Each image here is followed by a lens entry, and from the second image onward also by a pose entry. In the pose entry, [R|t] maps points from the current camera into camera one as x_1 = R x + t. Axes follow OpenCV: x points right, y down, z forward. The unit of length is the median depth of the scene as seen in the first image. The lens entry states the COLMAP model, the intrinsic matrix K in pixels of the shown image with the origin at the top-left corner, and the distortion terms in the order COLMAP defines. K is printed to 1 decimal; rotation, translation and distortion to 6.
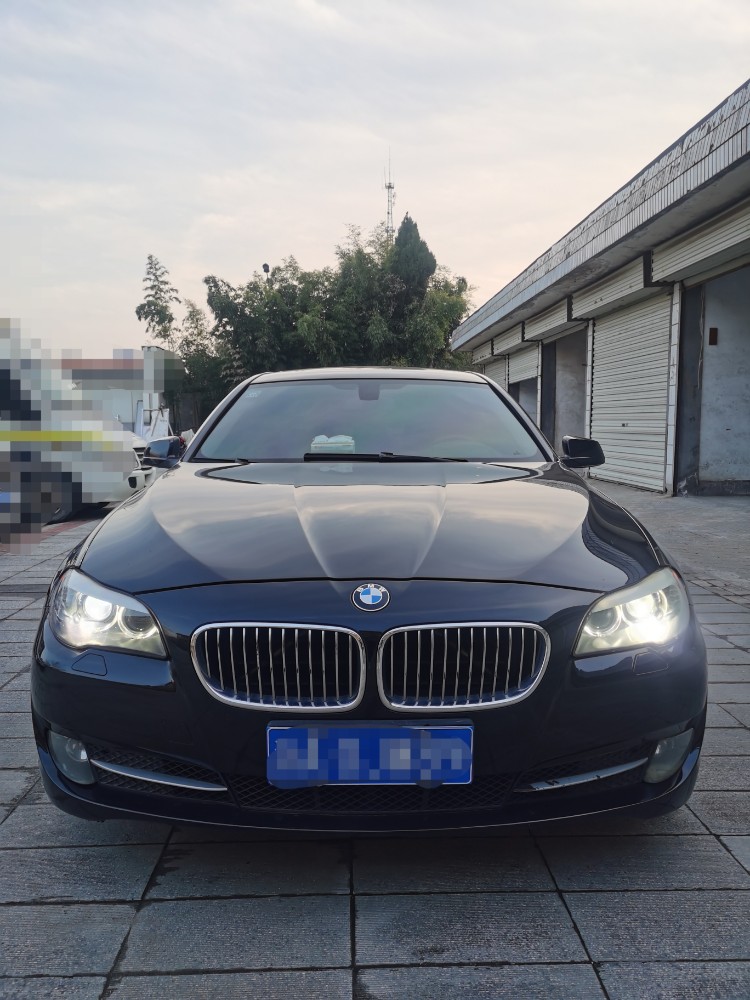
lens RADIAL K [[768.9, 0, 375.0], [0, 768.9, 500.0], [0, 0, 1]] dist [0.040492, -0.013994]
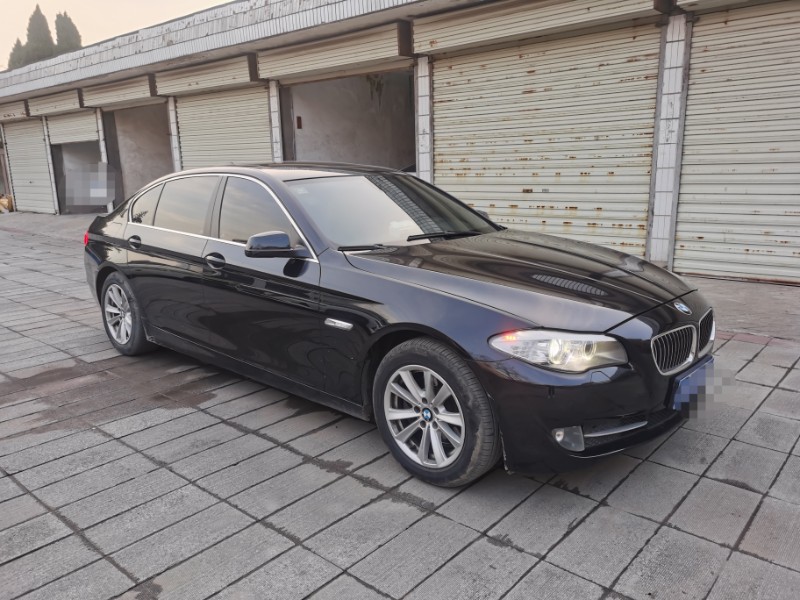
lens RADIAL K [[615.1, 0, 400.0], [0, 615.1, 300.0], [0, 0, 1]] dist [0.040492, -0.013994]
pose [[0.680897, -0.160254, 0.714631, -0.180369], [0.084415, 0.986436, 0.140776, -0.020054], [-0.727498, -0.035528, 0.685189, 0.045772]]
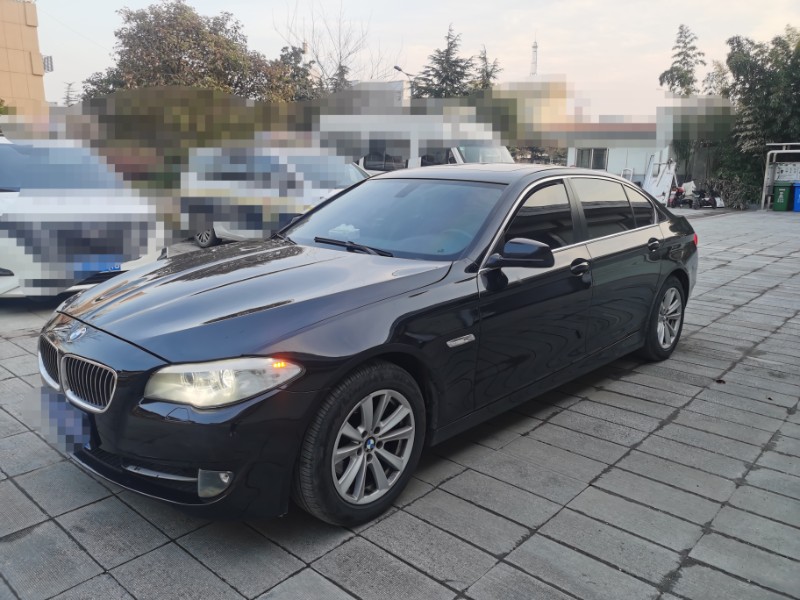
lens RADIAL K [[615.1, 0, 400.0], [0, 615.1, 300.0], [0, 0, 1]] dist [0.040492, -0.013994]
pose [[0.723481, 0.152611, -0.673264, 0.162535], [-0.077573, 0.987054, 0.140379, -0.023418], [0.685972, -0.049334, 0.725954, 0.050741]]
